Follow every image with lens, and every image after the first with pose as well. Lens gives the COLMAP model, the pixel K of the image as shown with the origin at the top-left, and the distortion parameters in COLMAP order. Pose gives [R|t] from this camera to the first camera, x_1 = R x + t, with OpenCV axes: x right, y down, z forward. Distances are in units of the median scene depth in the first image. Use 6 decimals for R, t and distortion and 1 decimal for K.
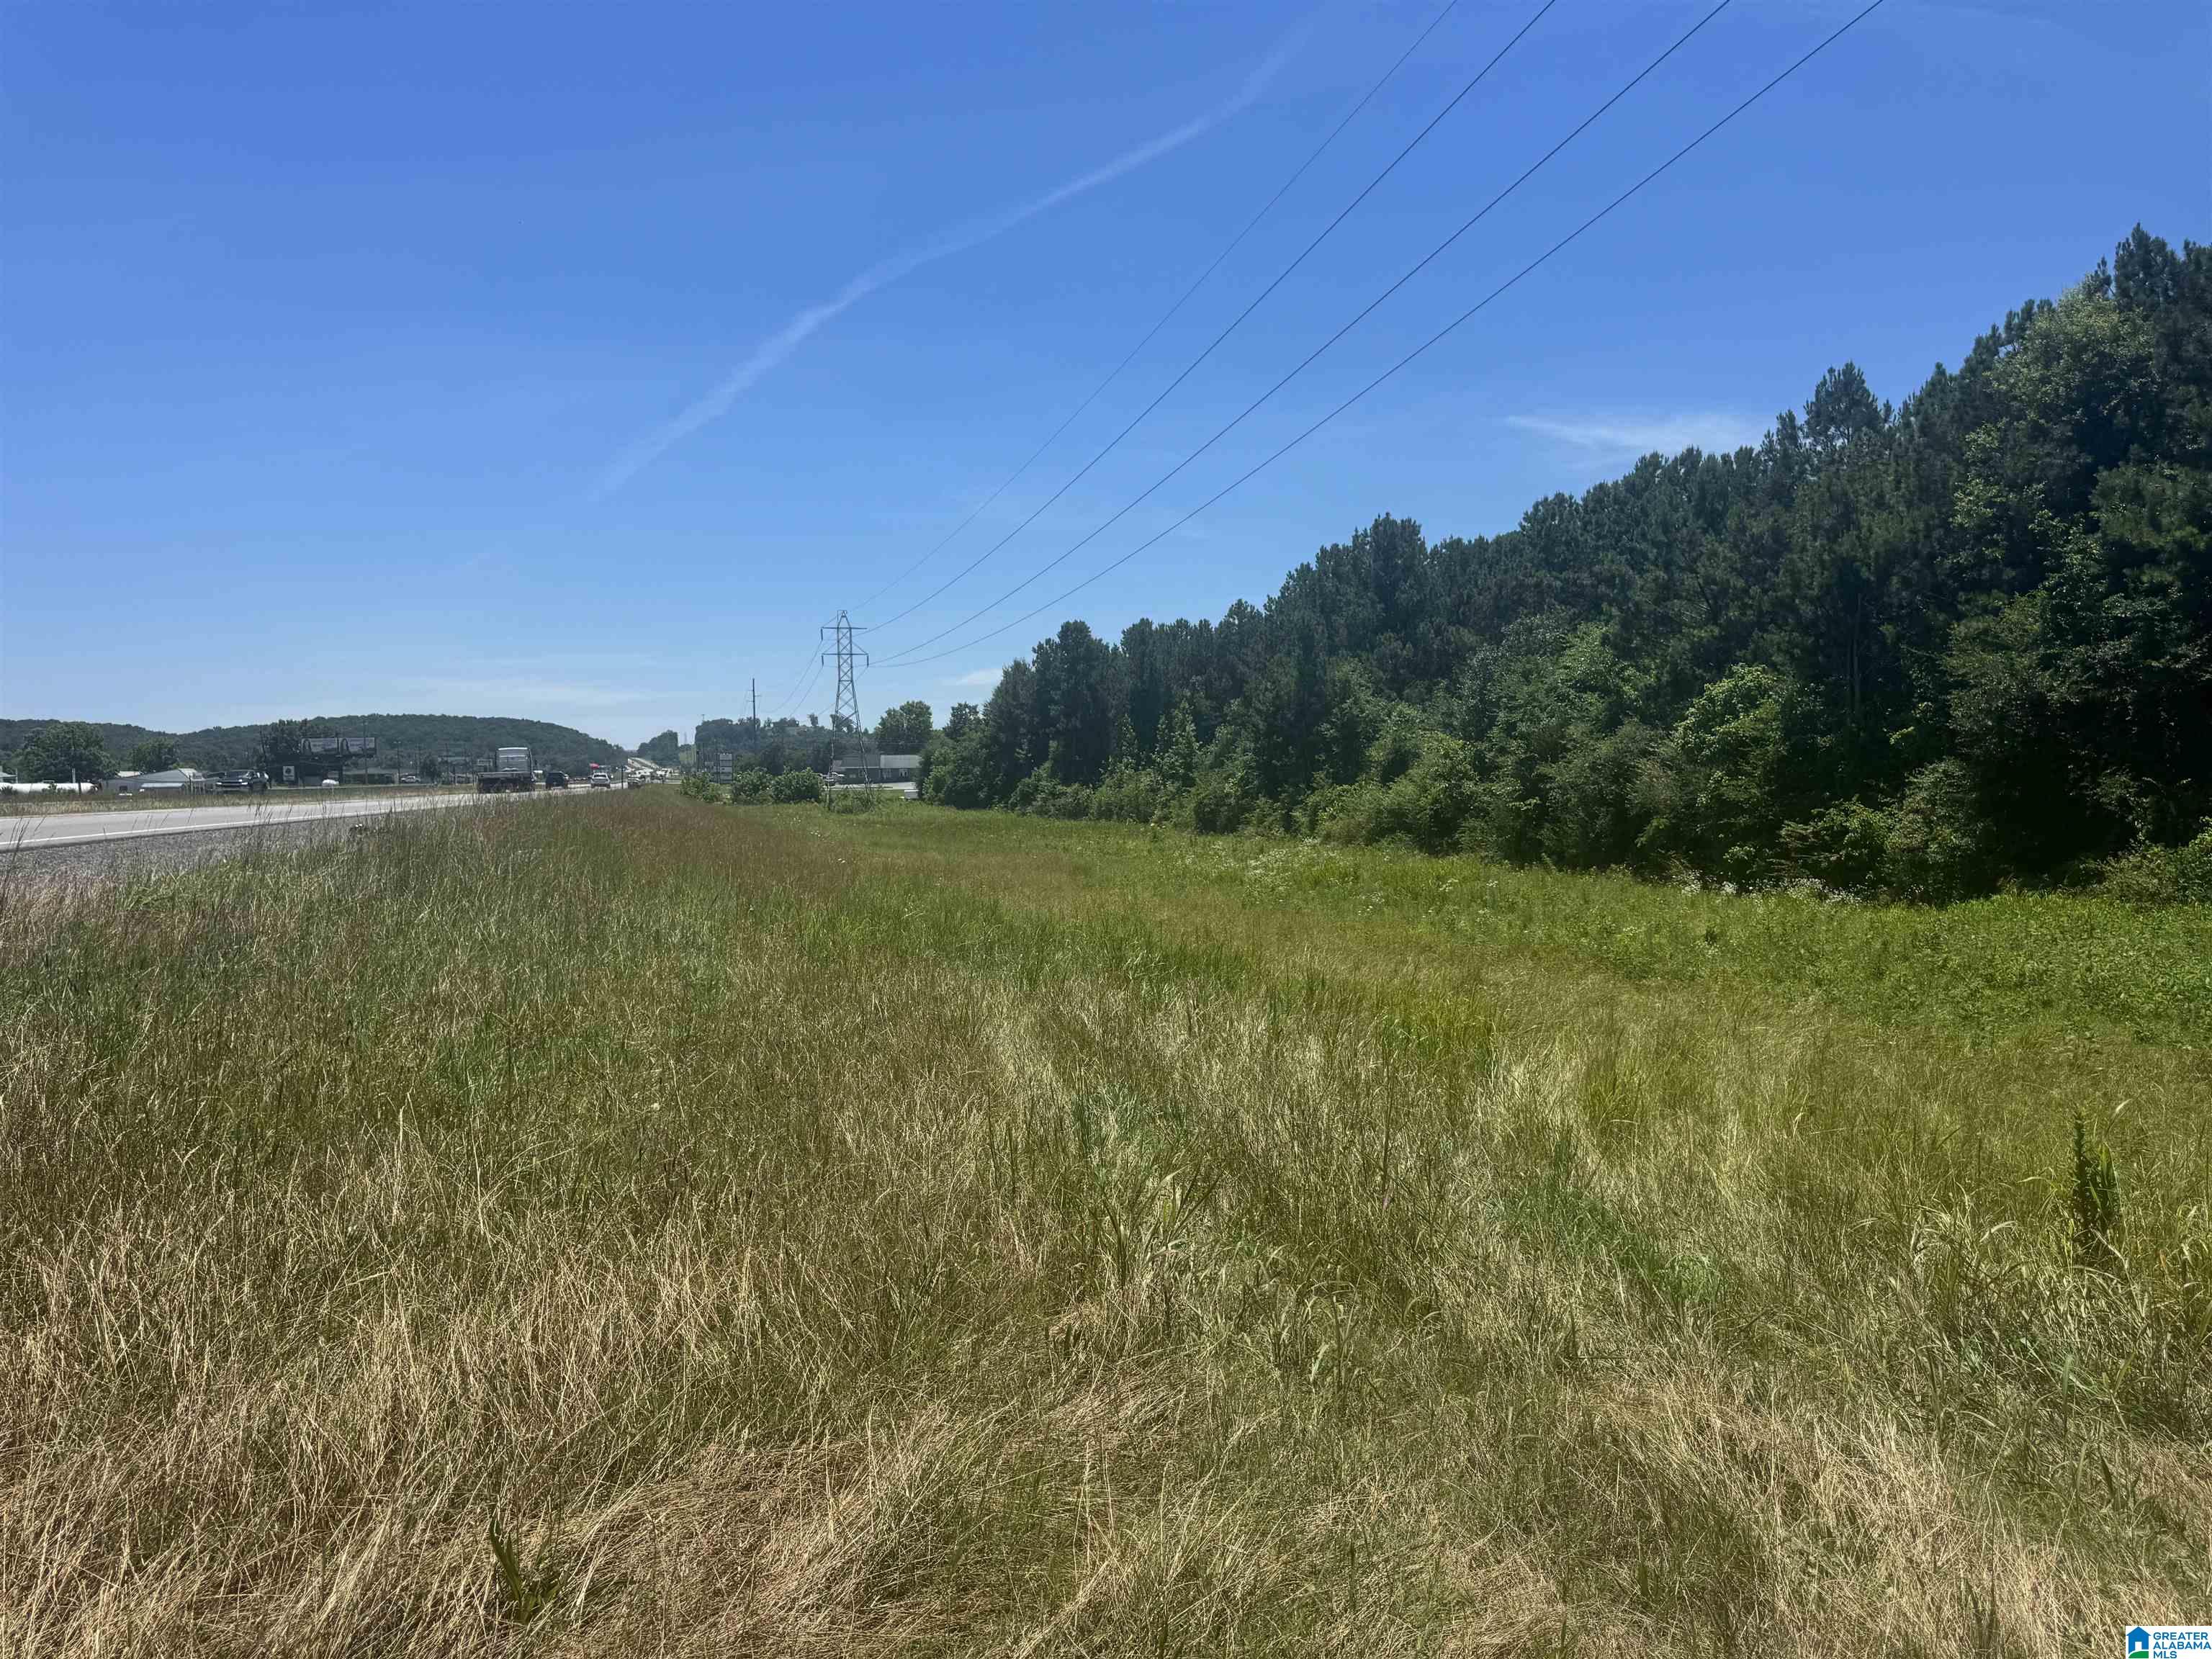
lens RADIAL K [[1543.2, 0, 1089.0], [0, 1543.2, 832.4], [0, 0, 1]] dist [0.135174, -0.197469]
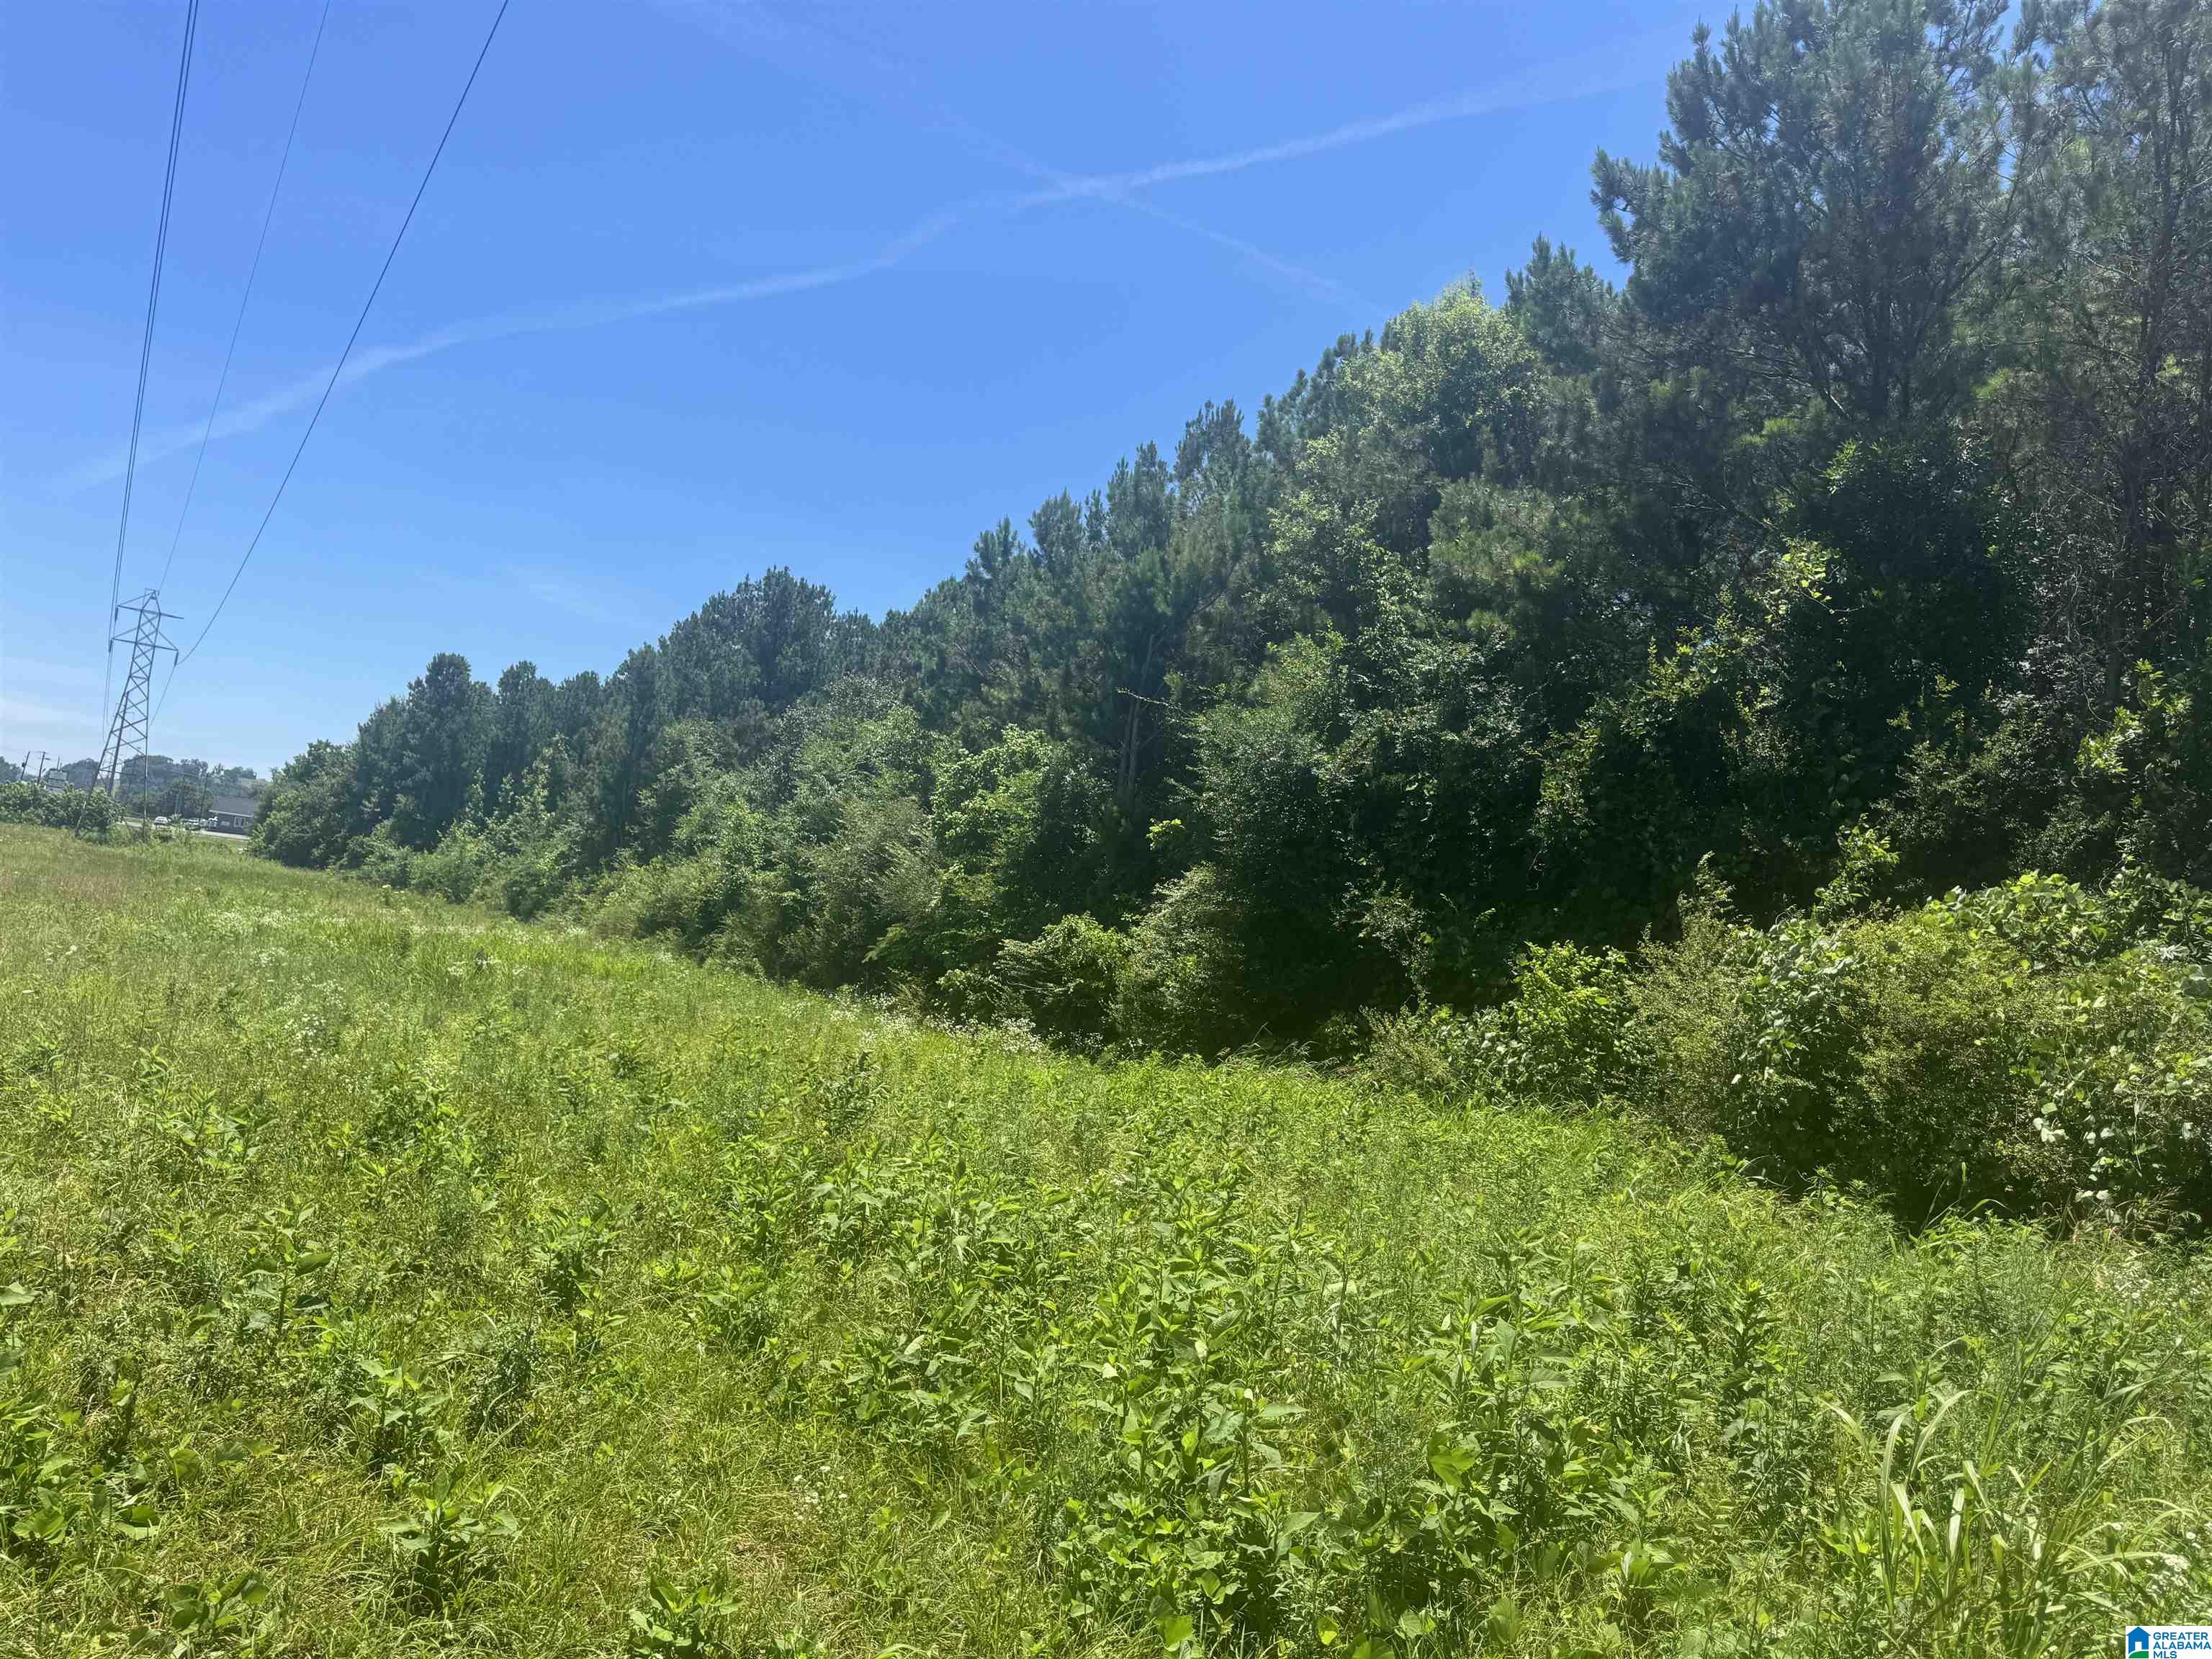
lens RADIAL K [[1562.3, 0, 1121.6], [0, 1562.3, 830.8], [0, 0, 1]] dist [0.021395, -0.028448]
pose [[0.937817, 0.163920, 0.305989, 0.237702], [-0.133137, 0.983922, -0.119043, 0.020484], [-0.320583, 0.070902, 0.944563, 0.295060]]
